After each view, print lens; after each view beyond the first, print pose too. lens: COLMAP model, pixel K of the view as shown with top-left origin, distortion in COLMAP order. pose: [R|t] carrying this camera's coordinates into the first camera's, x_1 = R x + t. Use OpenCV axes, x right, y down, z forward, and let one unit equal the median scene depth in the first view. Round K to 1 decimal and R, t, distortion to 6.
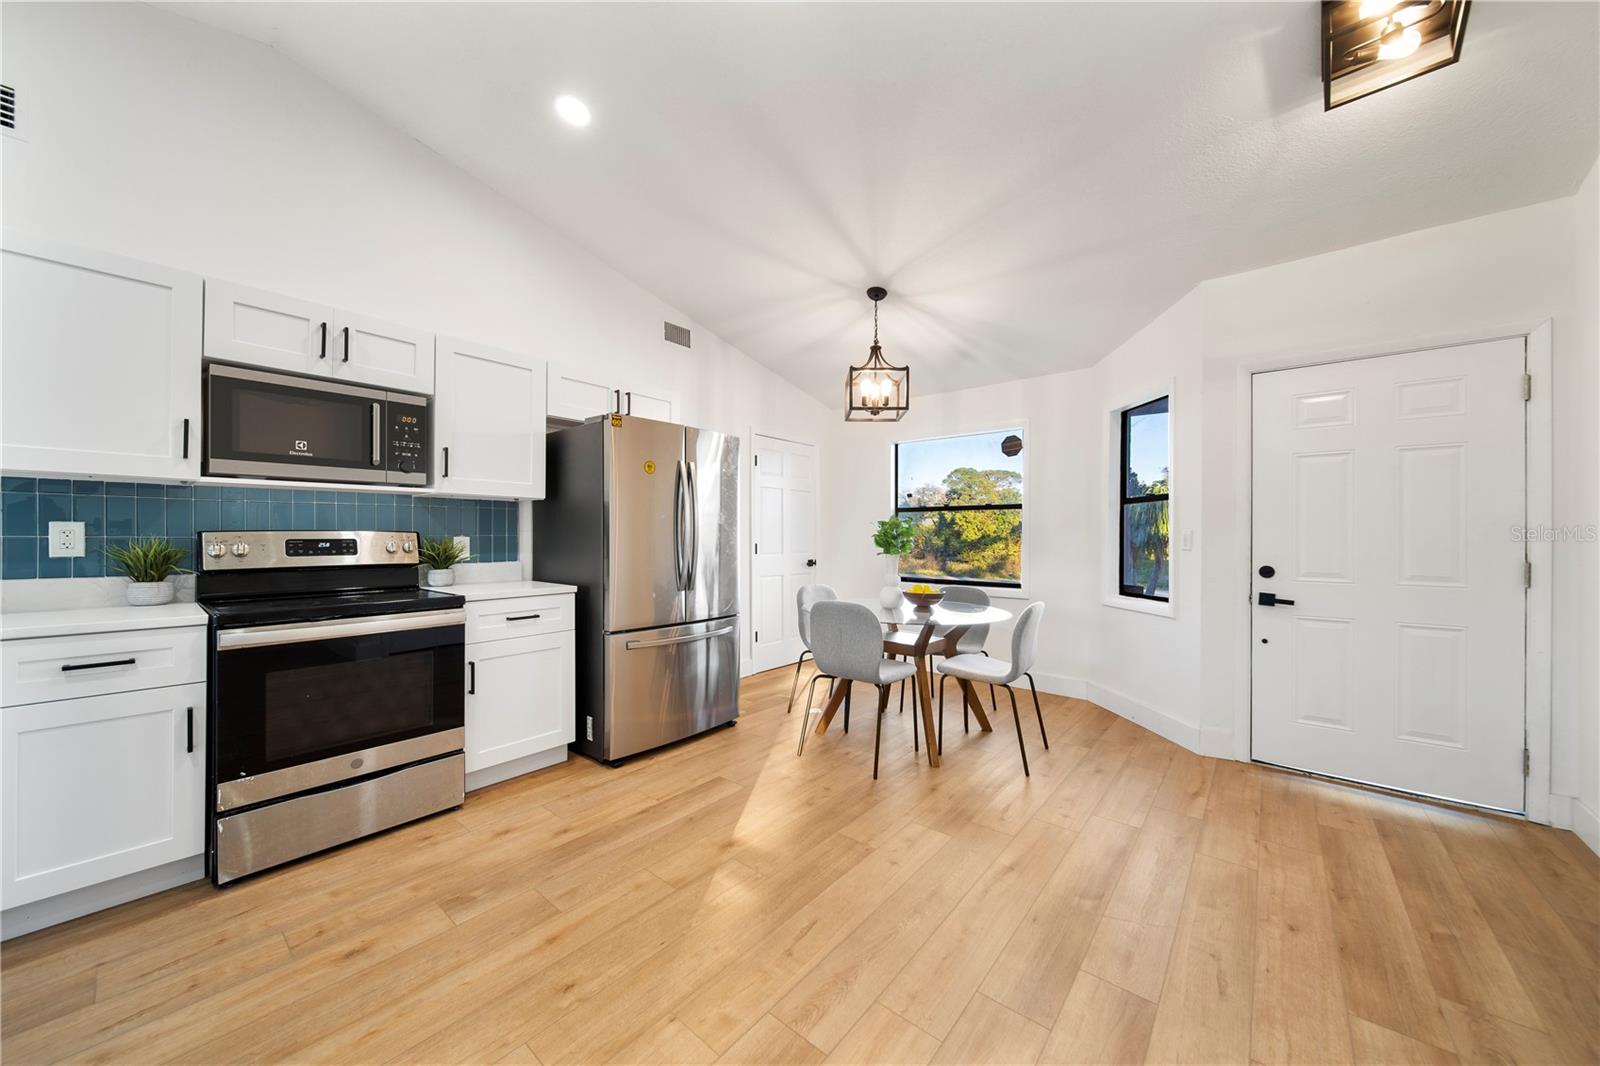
lens RADIAL K [[567.6, 0, 796.1], [0, 567.6, 534.6], [0, 0, 1]] dist [-0.000426, -0.001800]
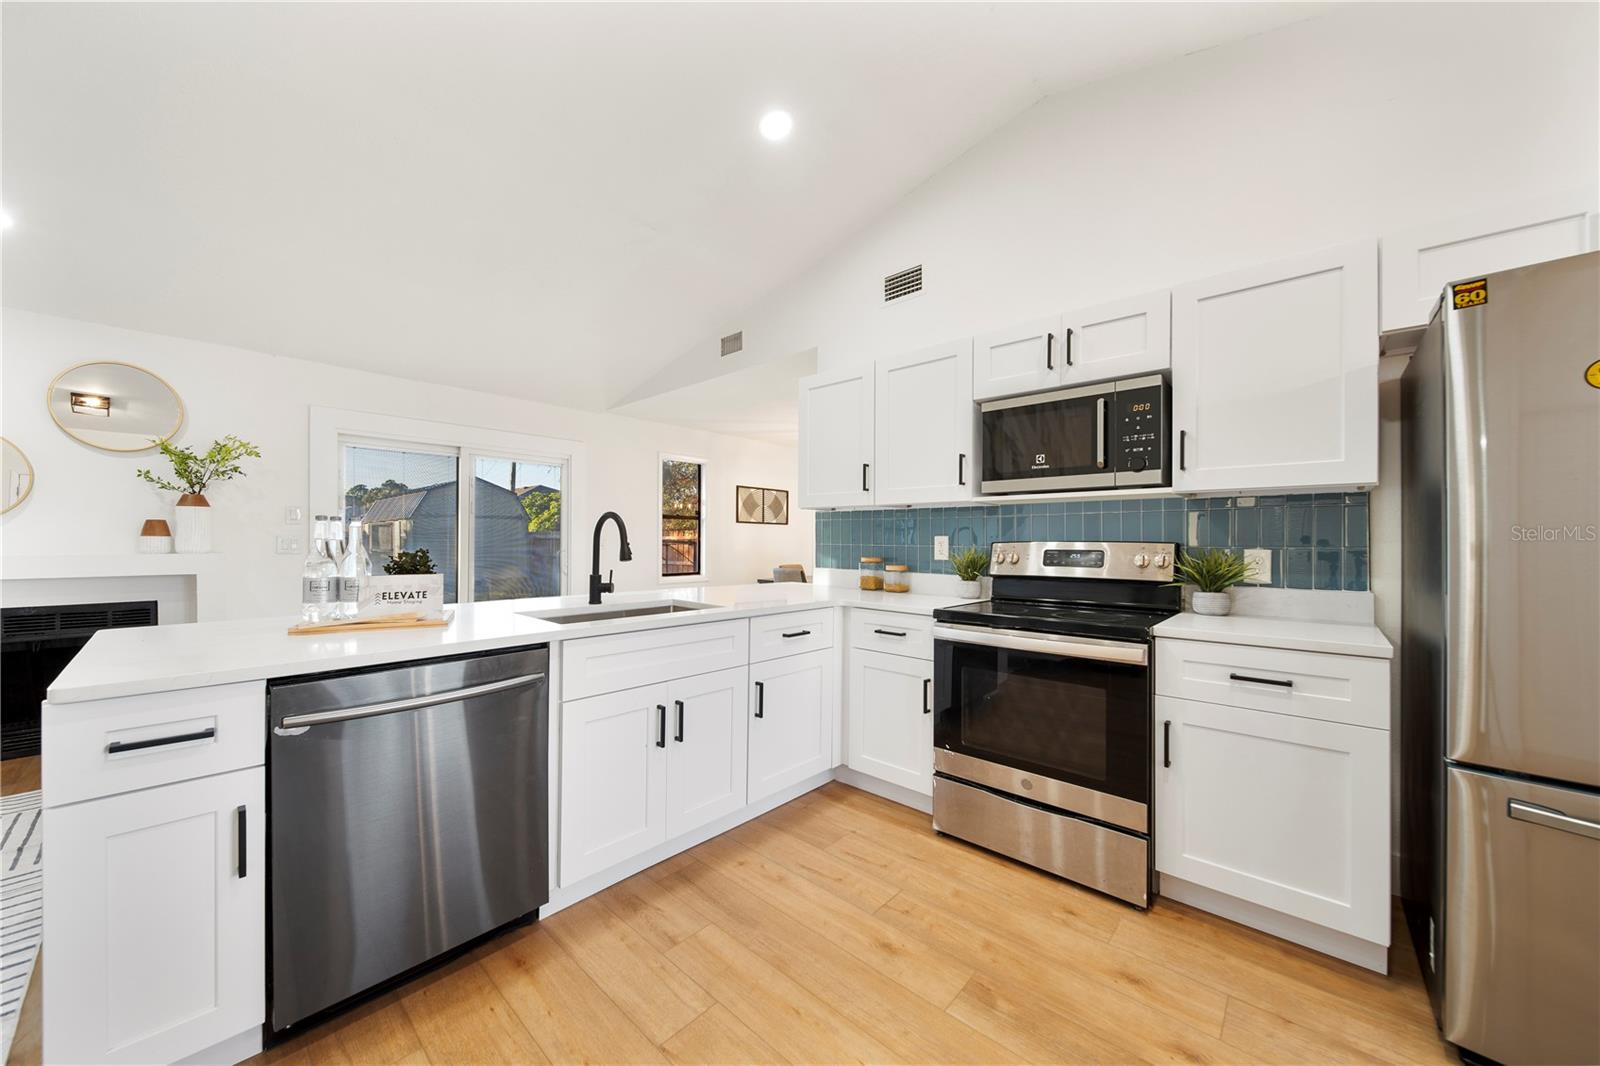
lens RADIAL K [[567.6, 0, 793.5], [0, 567.6, 539.8], [0, 0, 1]] dist [-0.000426, -0.001800]
pose [[-0.043039, -0.008940, -0.999033, 0.164067], [-0.006337, 0.999942, -0.008675, 0.001503], [0.999053, 0.005957, -0.043093, 0.525274]]
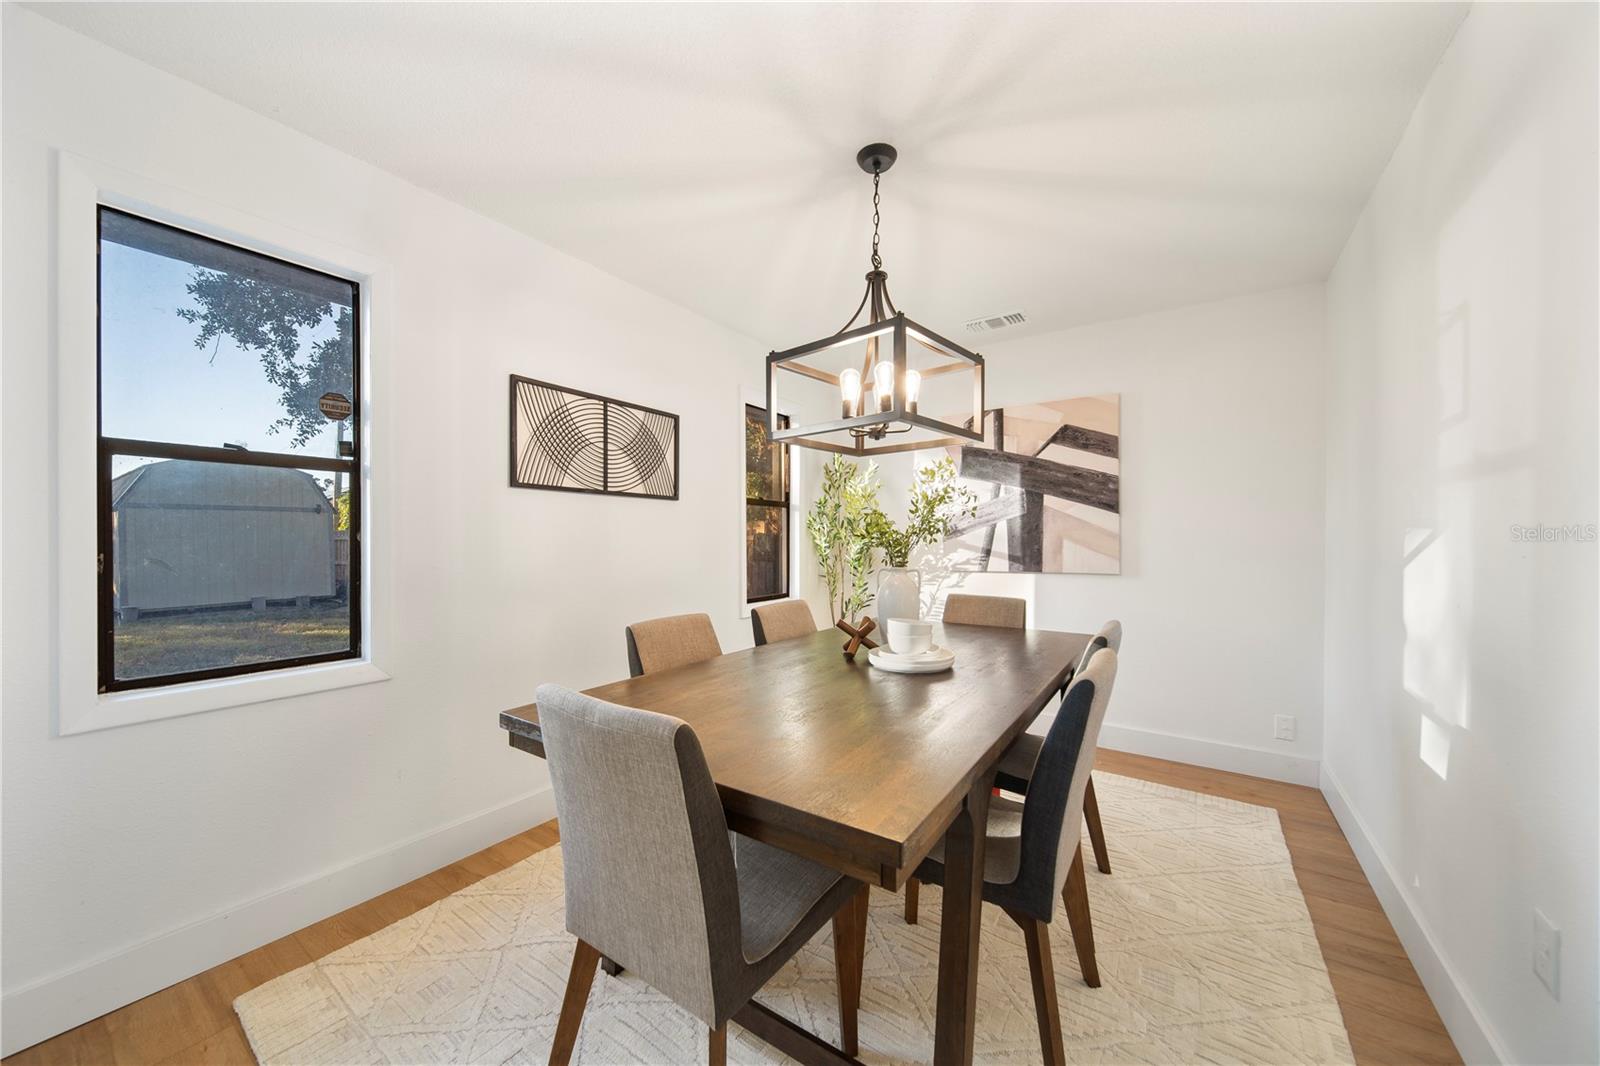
lens RADIAL K [[567.6, 0, 794.1], [0, 567.6, 545.3], [0, 0, 1]] dist [-0.000426, -0.001800]
pose [[0.088336, 0.003654, -0.996084, -1.528947], [0.001872, 0.999991, 0.003834, -0.011777], [0.996089, -0.002203, 0.088328, 0.505123]]
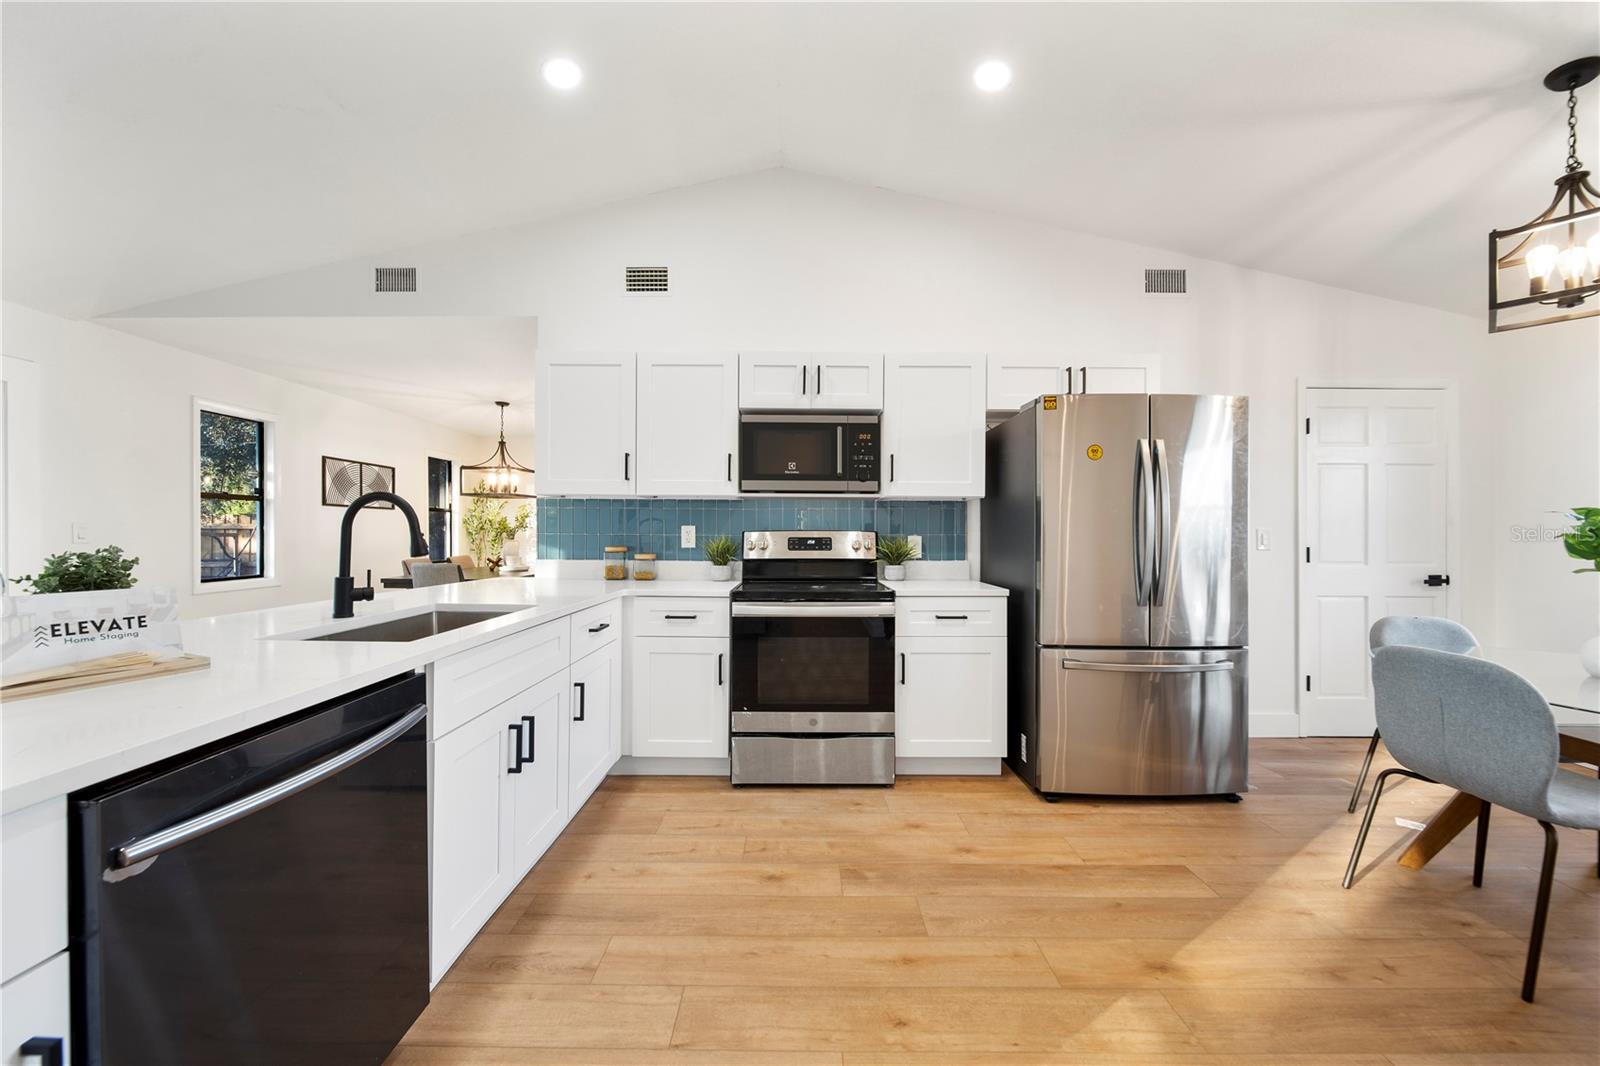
lens RADIAL K [[567.6, 0, 794.0], [0, 567.6, 535.2], [0, 0, 1]] dist [-0.000426, -0.001800]
pose [[0.637760, 0.001108, -0.770234, 0.111189], [-0.000599, 0.999999, 0.000942, 0.001714], [0.770235, -0.000139, 0.637760, 0.156188]]
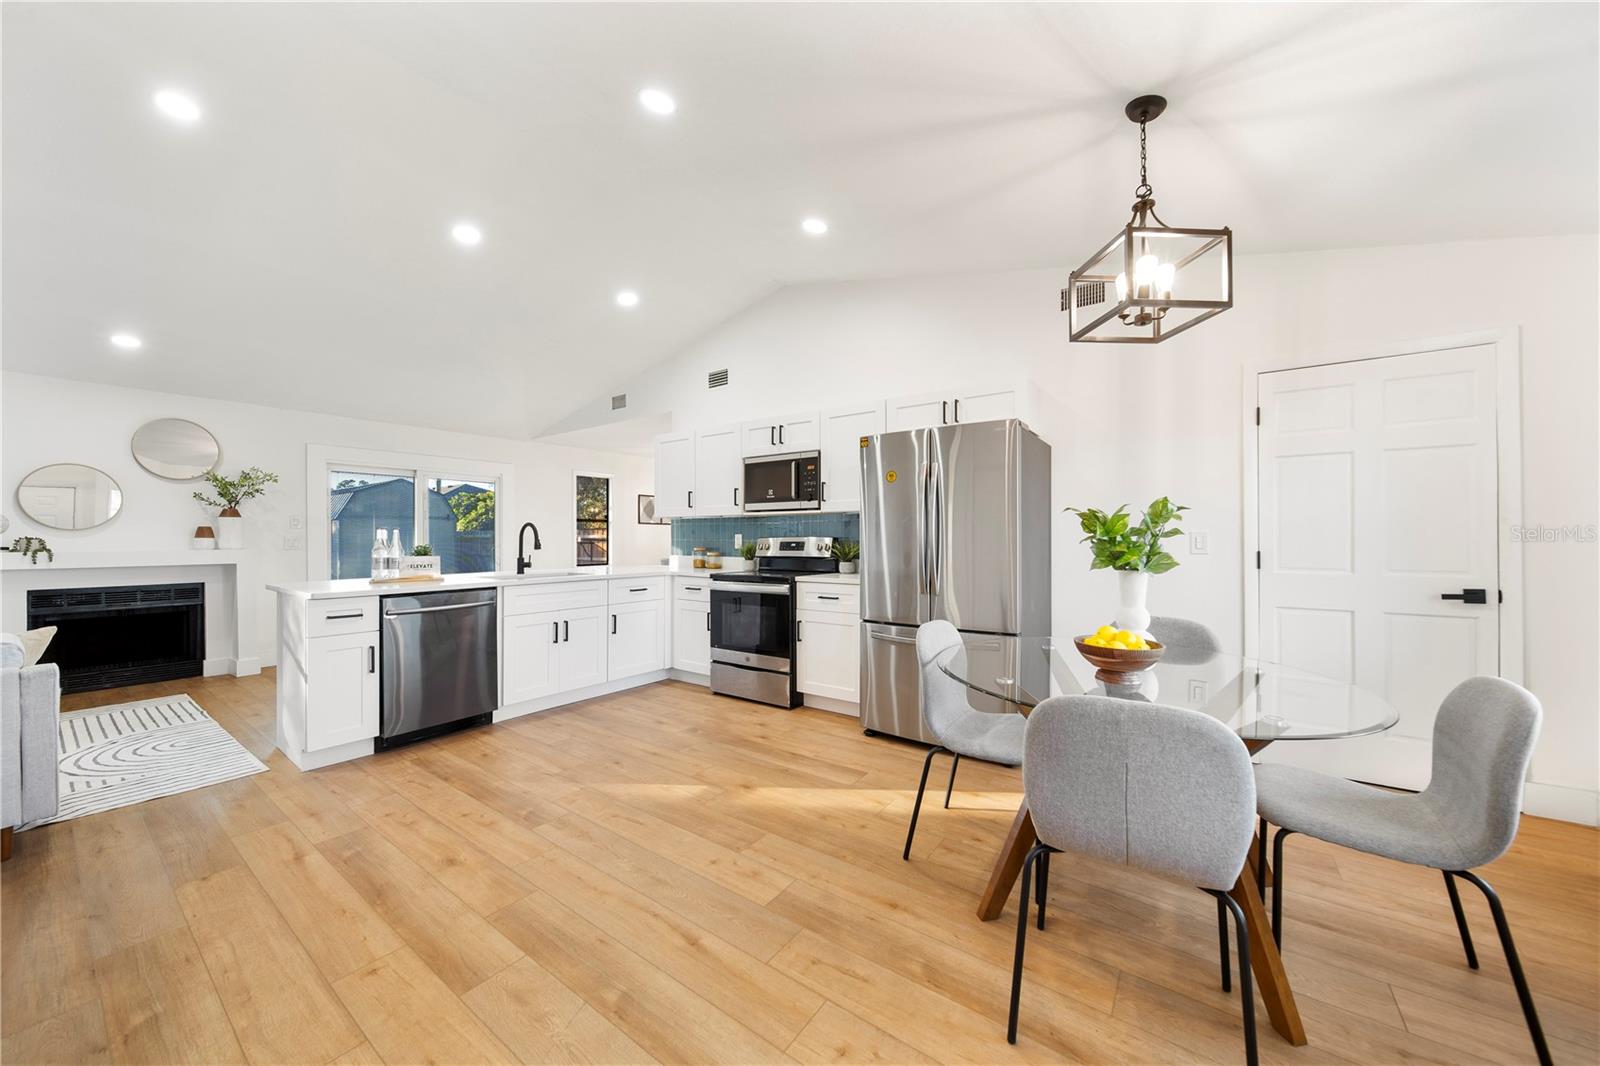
lens RADIAL K [[567.6, 0, 791.9], [0, 567.6, 537.3], [0, 0, 1]] dist [-0.000426, -0.001800]
pose [[0.061633, -0.008578, -0.998062, 0.927708], [0.002211, 0.999962, -0.008458, 0.009339], [0.998096, -0.001686, 0.061650, 0.839761]]
